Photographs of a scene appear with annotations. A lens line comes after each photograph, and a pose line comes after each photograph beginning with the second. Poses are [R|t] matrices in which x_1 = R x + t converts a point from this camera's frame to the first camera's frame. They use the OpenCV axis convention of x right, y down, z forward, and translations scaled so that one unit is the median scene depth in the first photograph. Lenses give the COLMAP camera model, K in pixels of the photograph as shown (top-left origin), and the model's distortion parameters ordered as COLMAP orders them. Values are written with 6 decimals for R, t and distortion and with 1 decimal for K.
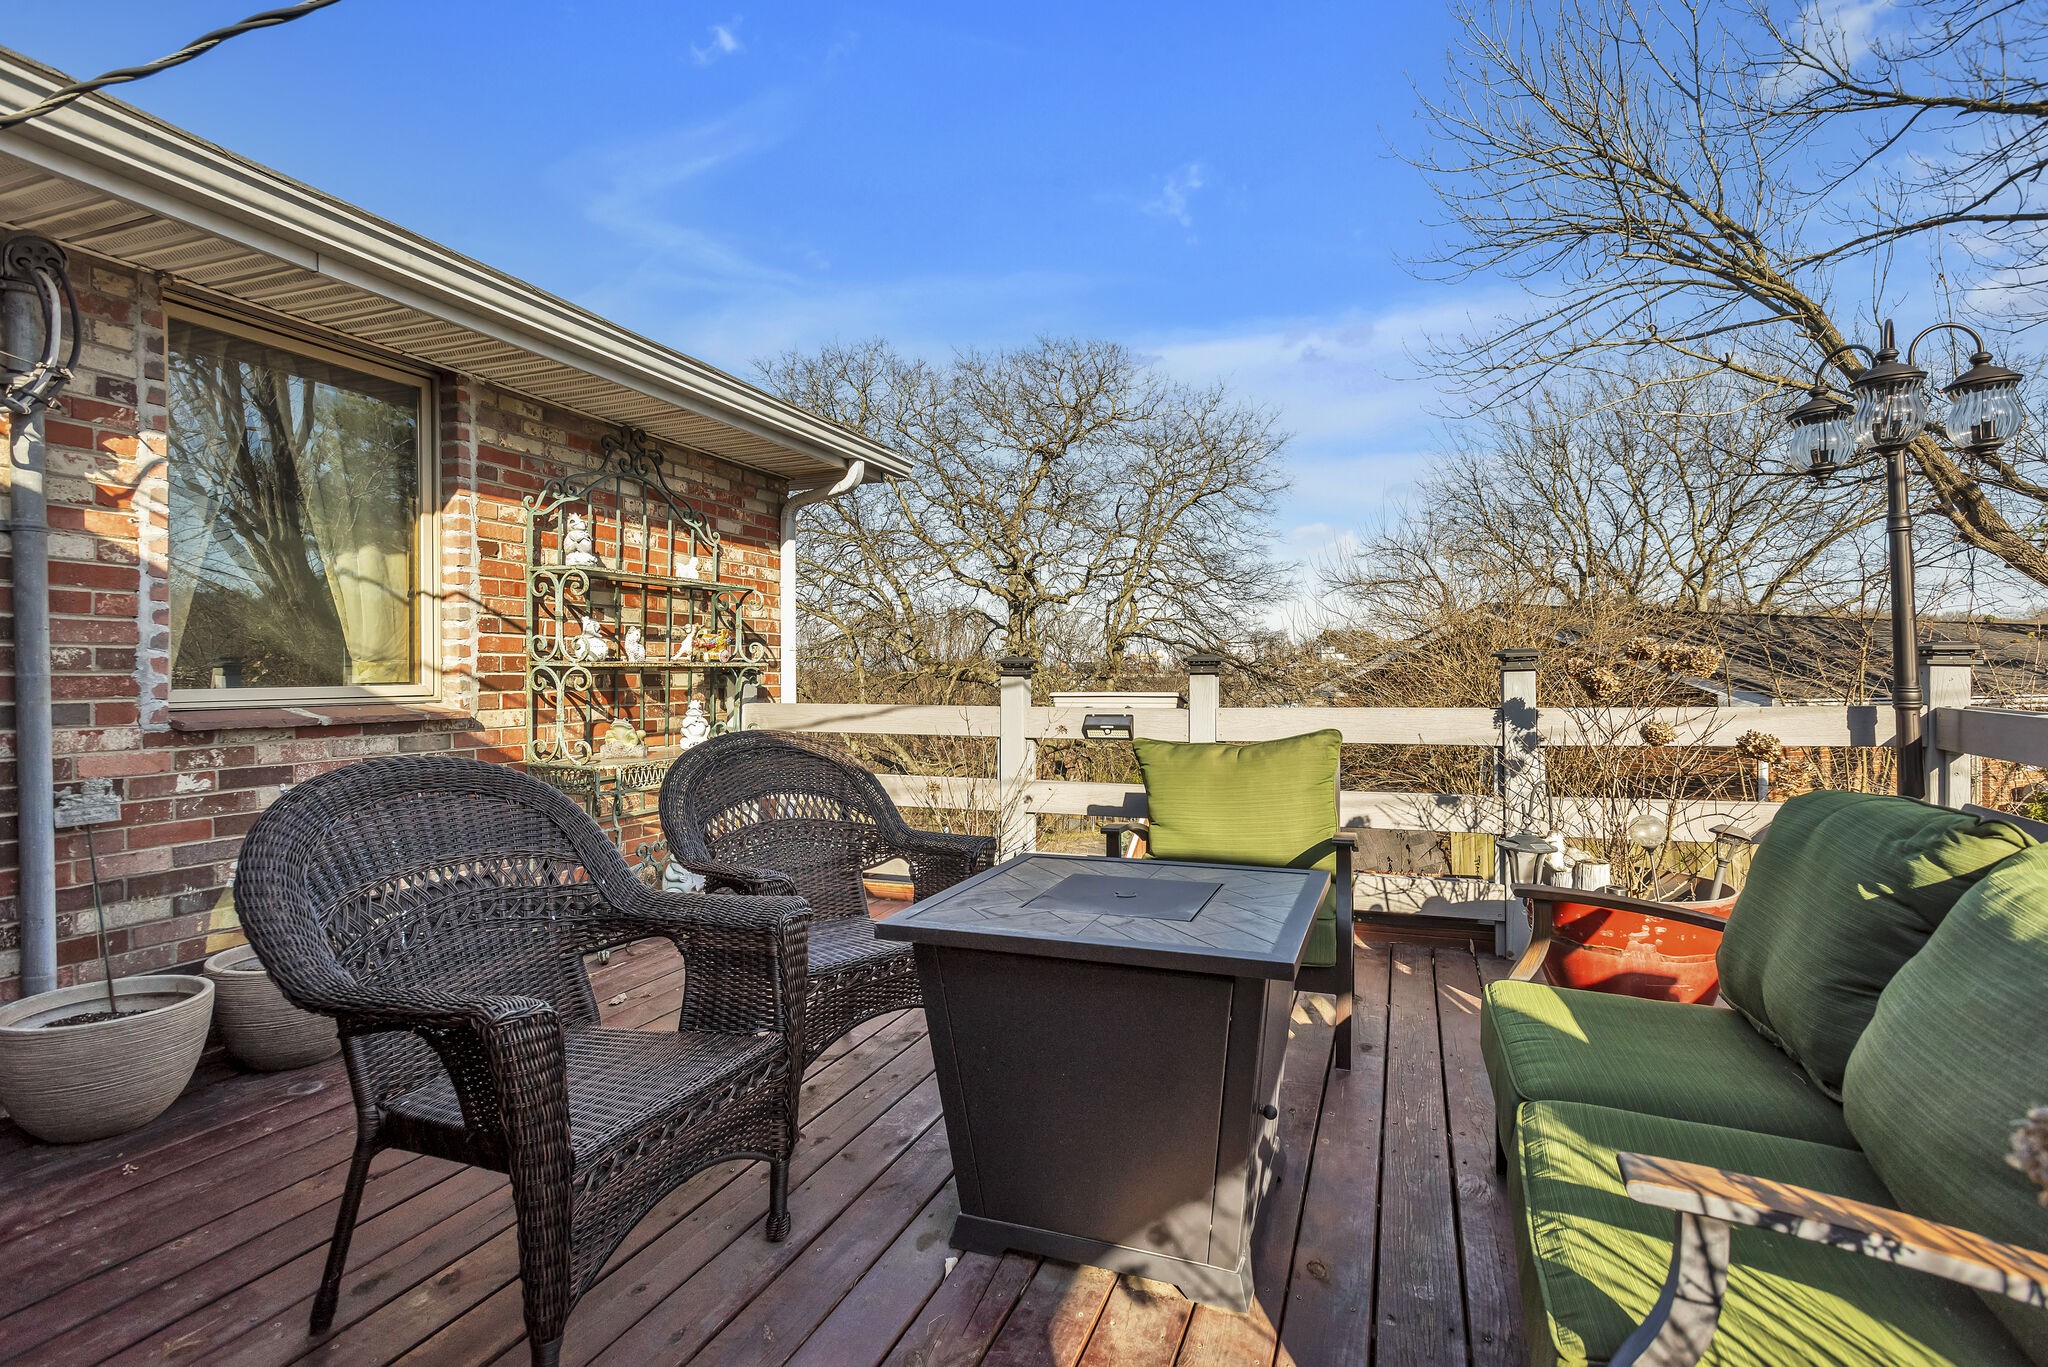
lens RADIAL K [[979.9, 0, 1028.1], [0, 979.9, 676.6], [0, 0, 1]] dist [0.016620, -0.006239]
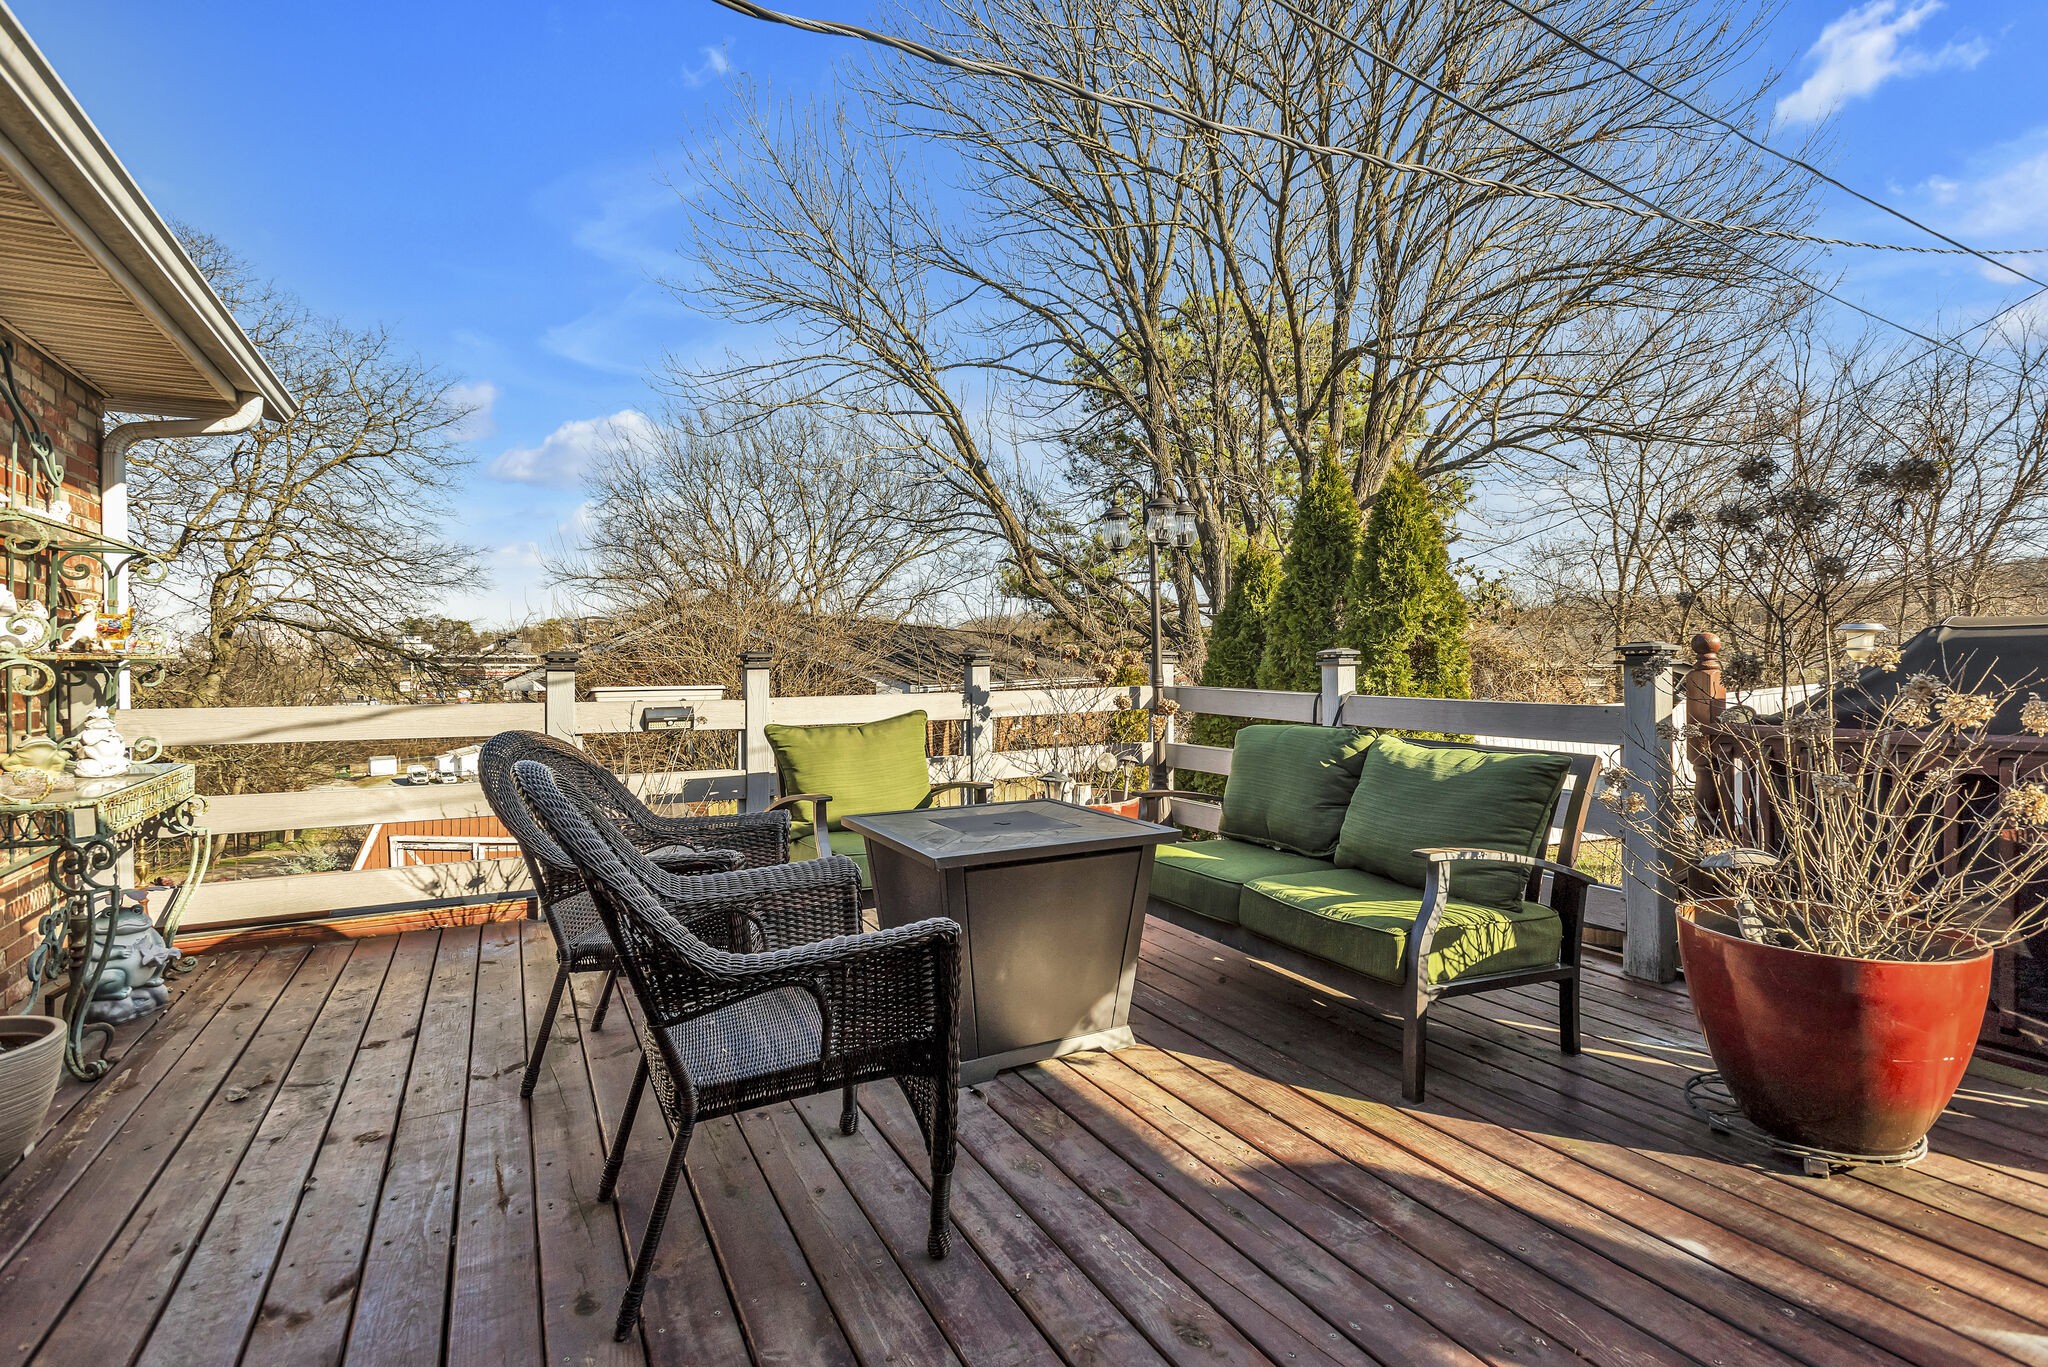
lens RADIAL K [[979.9, 0, 1031.4], [0, 979.9, 678.5], [0, 0, 1]] dist [0.016620, -0.006239]
pose [[0.634558, -0.009673, 0.772815, -0.471194], [0.002109, 0.999940, 0.010784, -0.002788], [-0.772873, -0.005213, 0.634540, 0.026573]]
